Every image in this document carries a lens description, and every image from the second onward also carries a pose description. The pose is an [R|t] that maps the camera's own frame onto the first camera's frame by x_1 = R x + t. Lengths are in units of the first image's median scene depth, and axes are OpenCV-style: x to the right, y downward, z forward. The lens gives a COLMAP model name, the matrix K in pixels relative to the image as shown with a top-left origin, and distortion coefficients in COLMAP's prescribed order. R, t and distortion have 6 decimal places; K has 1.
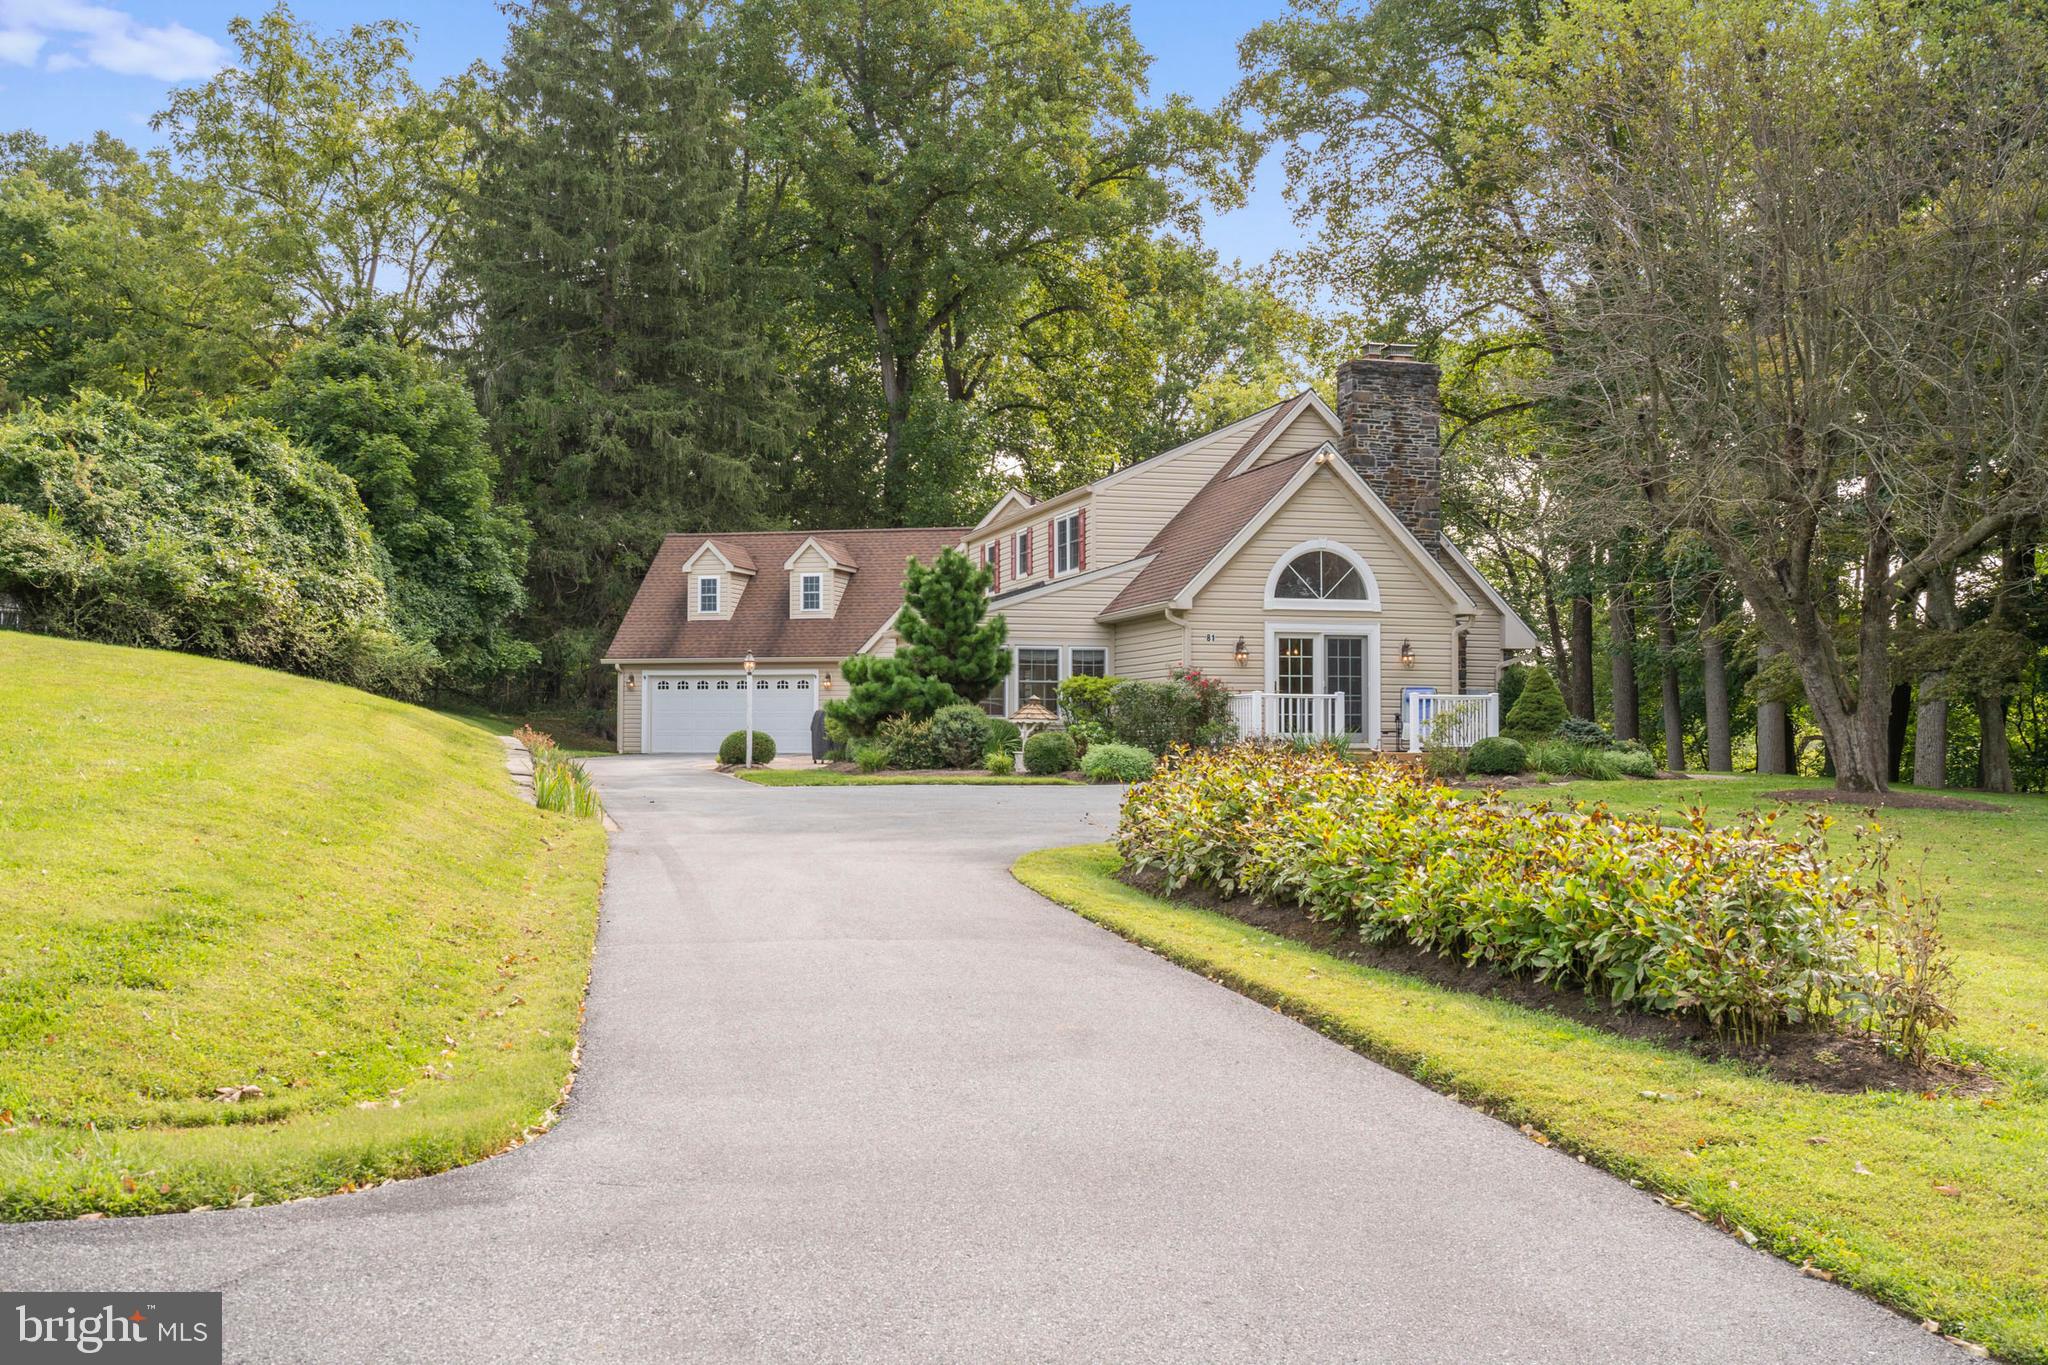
lens RADIAL K [[2034.3, 0, 1024.0], [0, 2034.3, 682.5], [0, 0, 1]] dist [-0.045416, 0.003103]
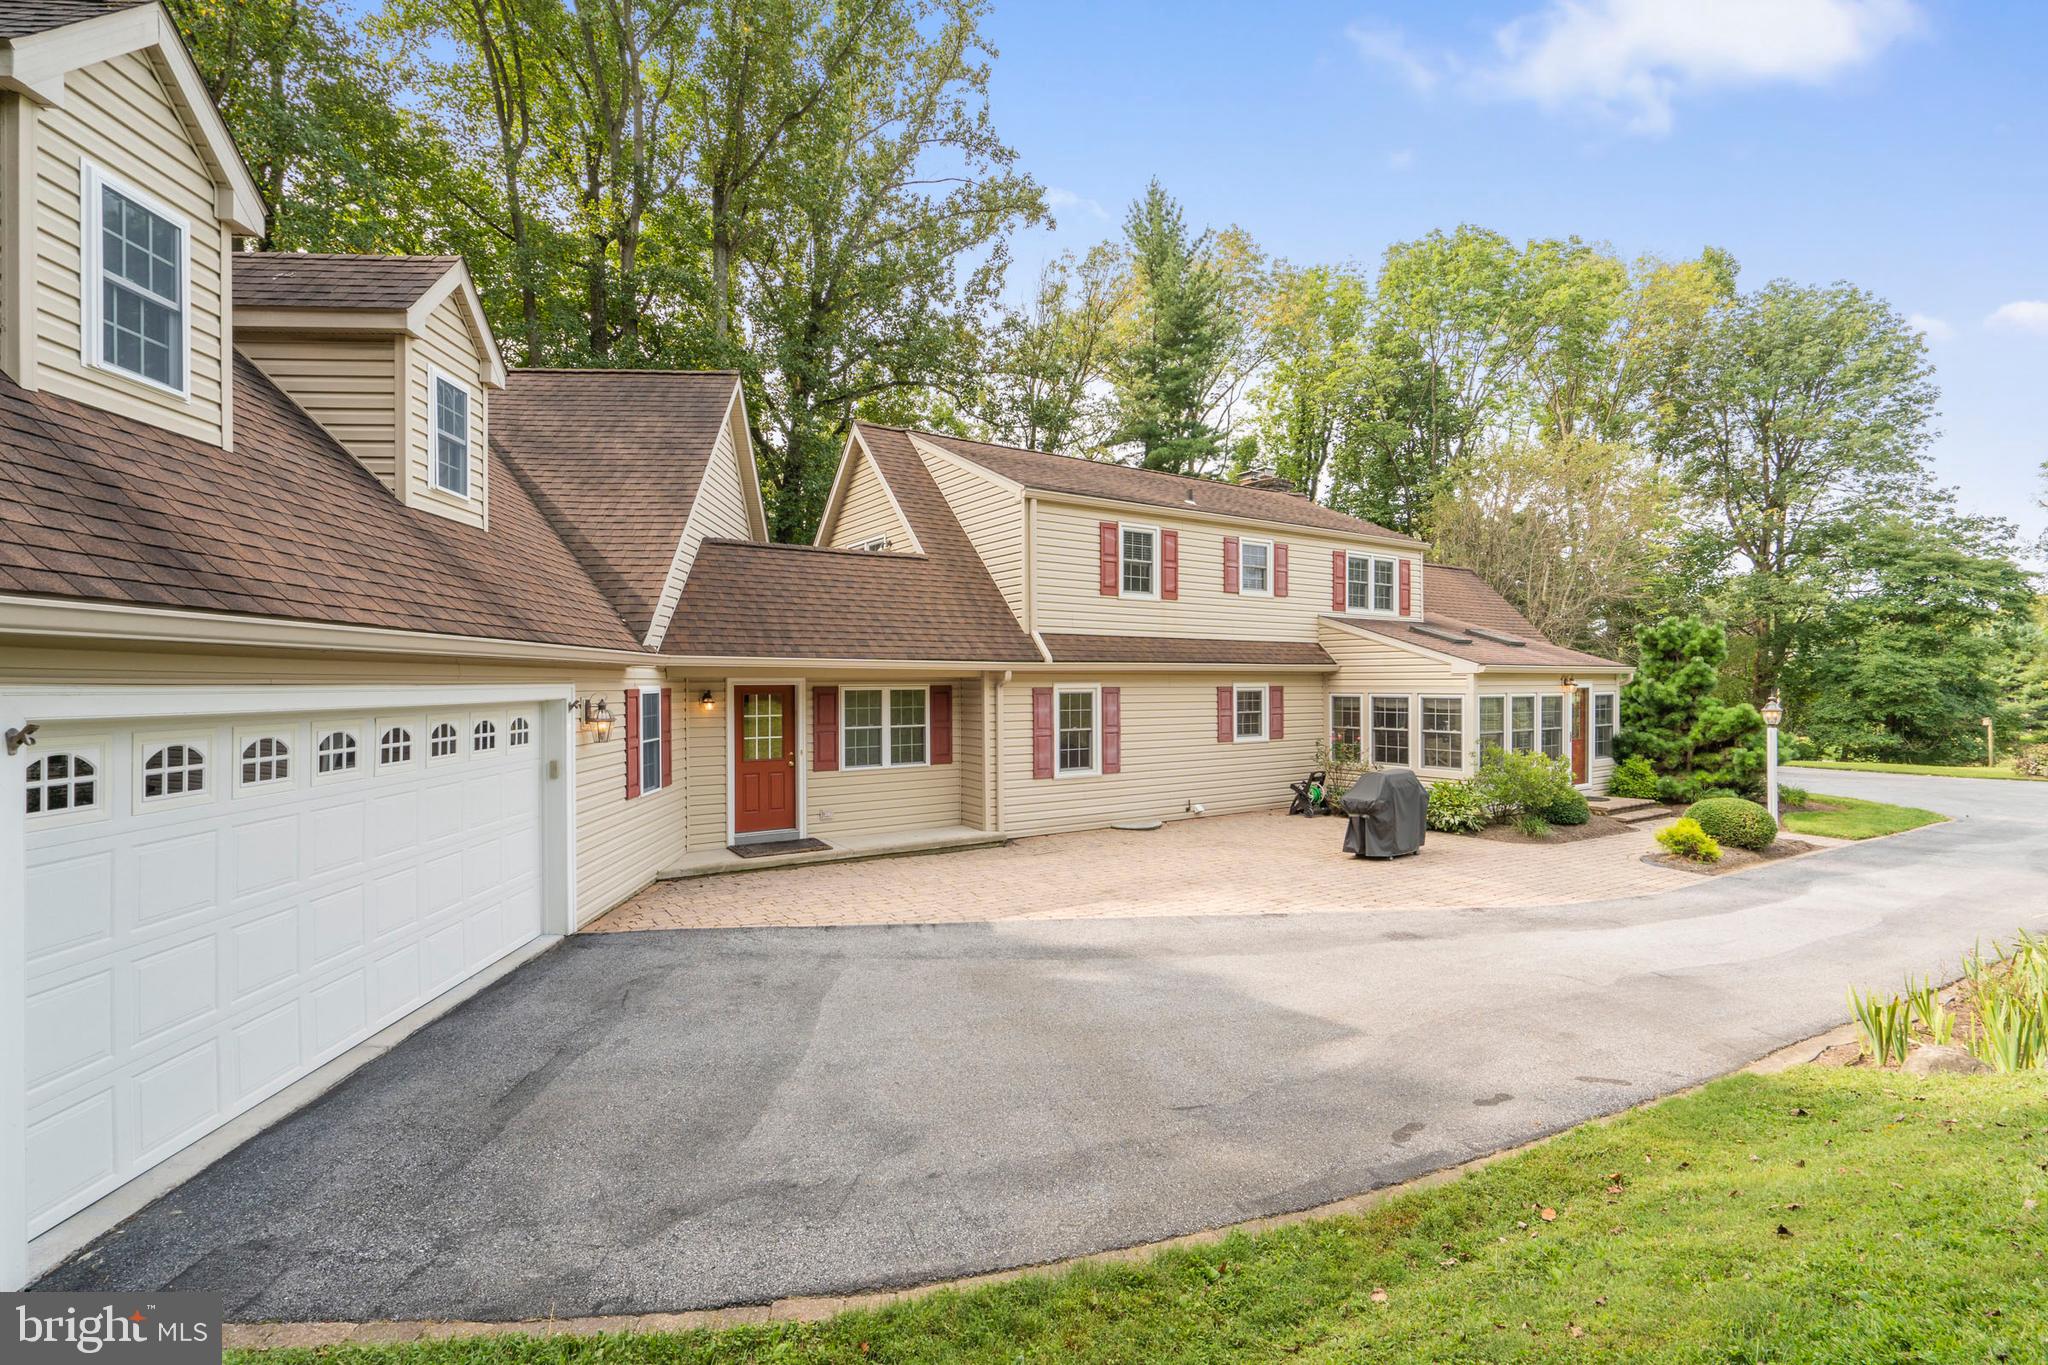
lens RADIAL K [[943.1, 0, 1022.3], [0, 943.1, 678.6], [0, 0, 1]] dist [-0.004805, 0.000686]
pose [[-0.326532, 0.001472, 0.945185, -0.271489], [-0.026497, 0.999592, -0.010711, -0.007660], [-0.944815, -0.028542, -0.326360, 0.964285]]
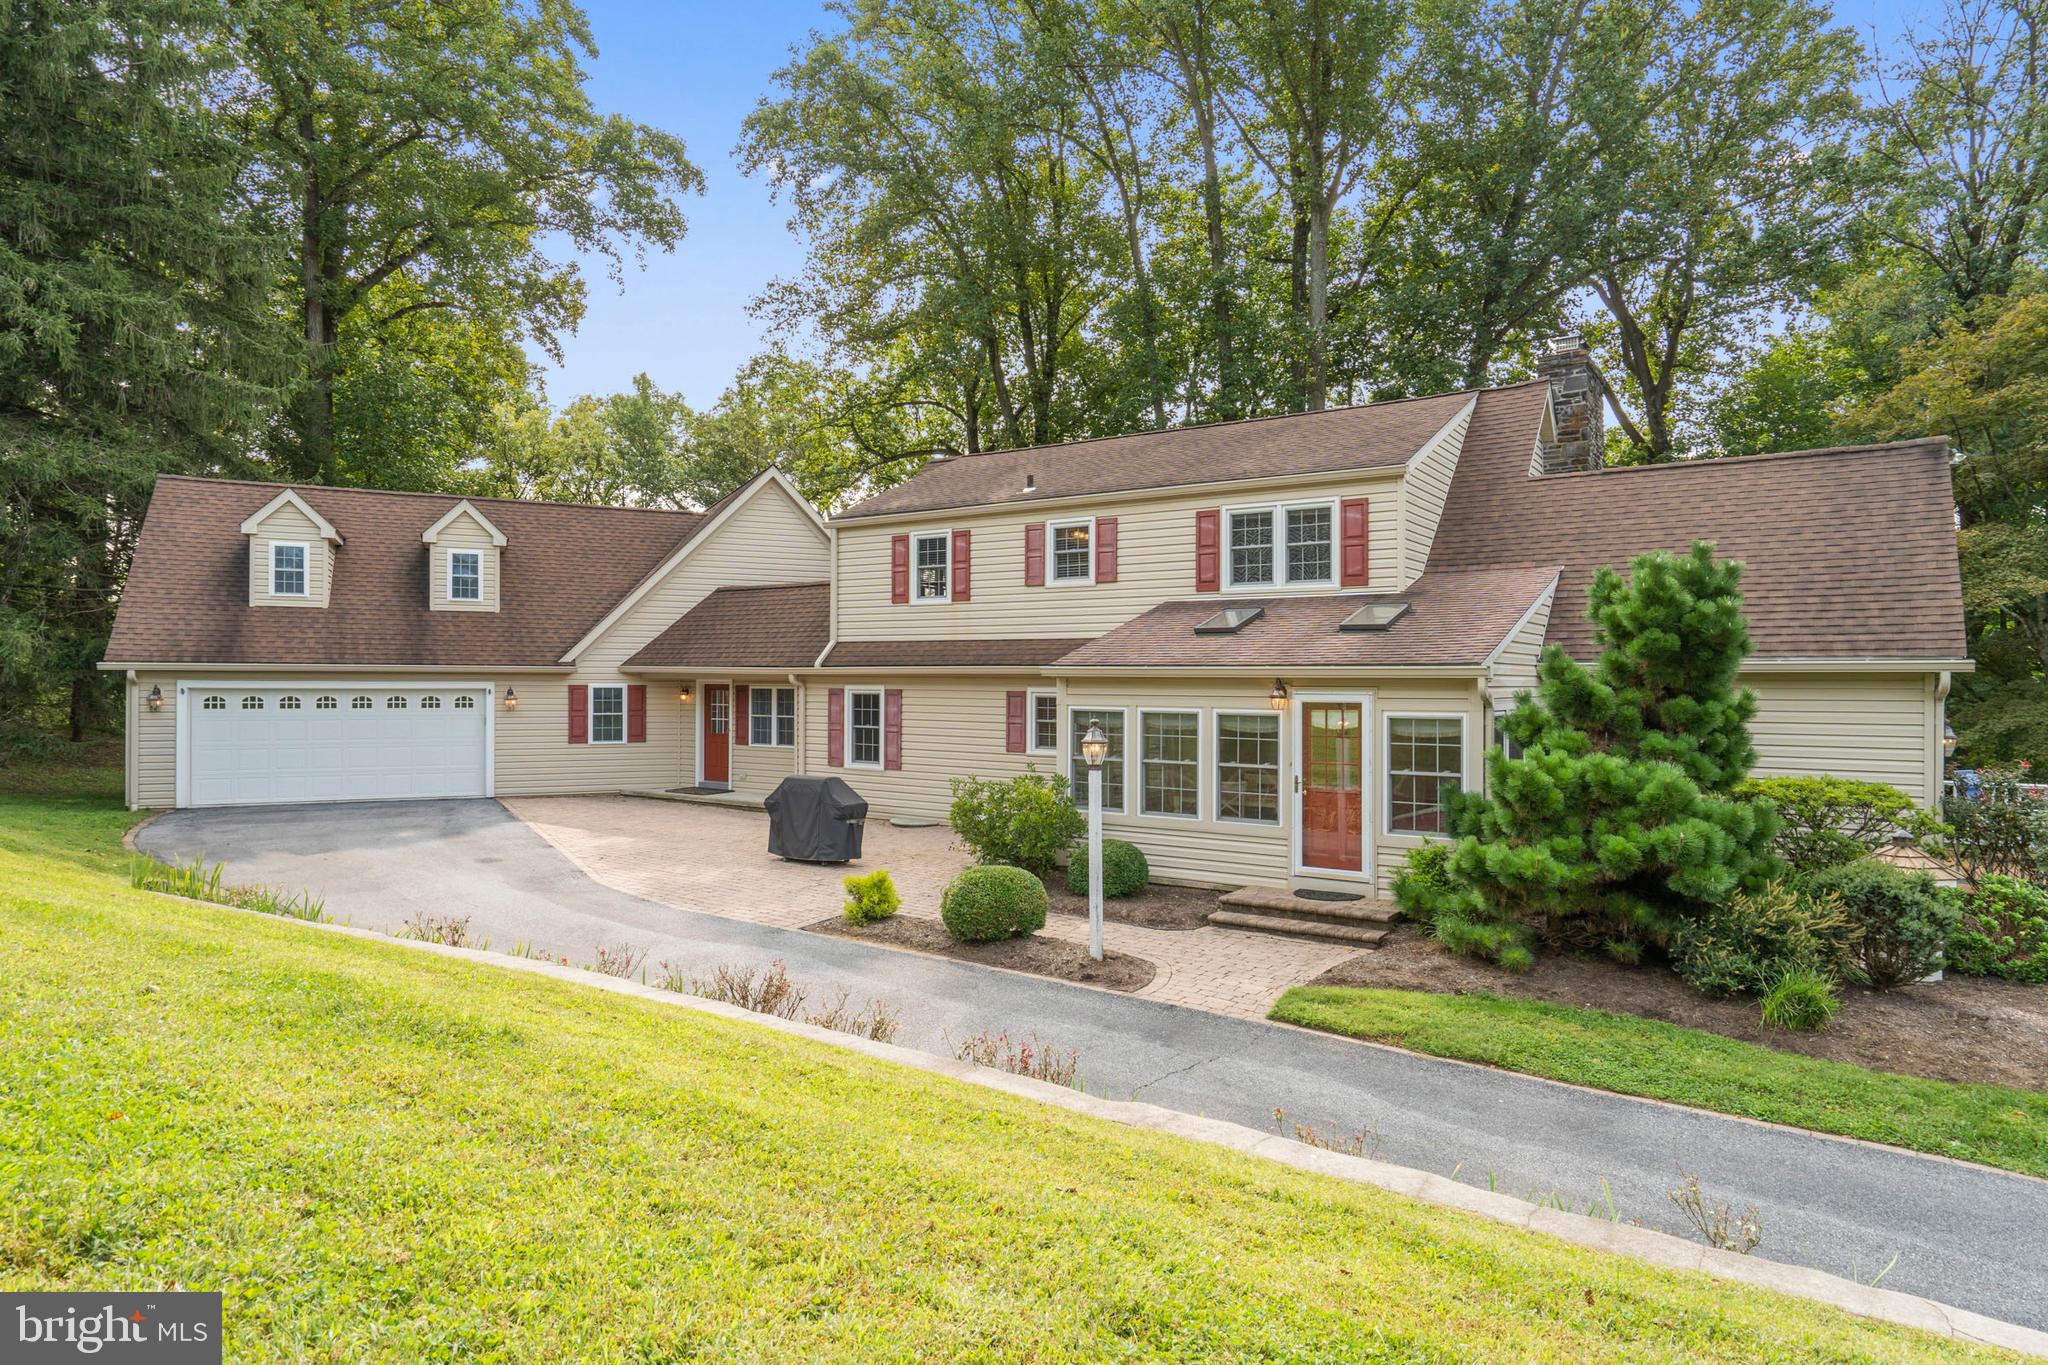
lens RADIAL K [[1177.1, 0, 1024.0], [0, 1177.1, 682.5], [0, 0, 1]] dist [-0.004585, -0.000483]
pose [[0.760367, 0.000377, 0.649494, -0.227935], [-0.023088, 0.999383, 0.026450, -0.021619], [-0.649083, -0.035108, 0.759907, 0.543089]]
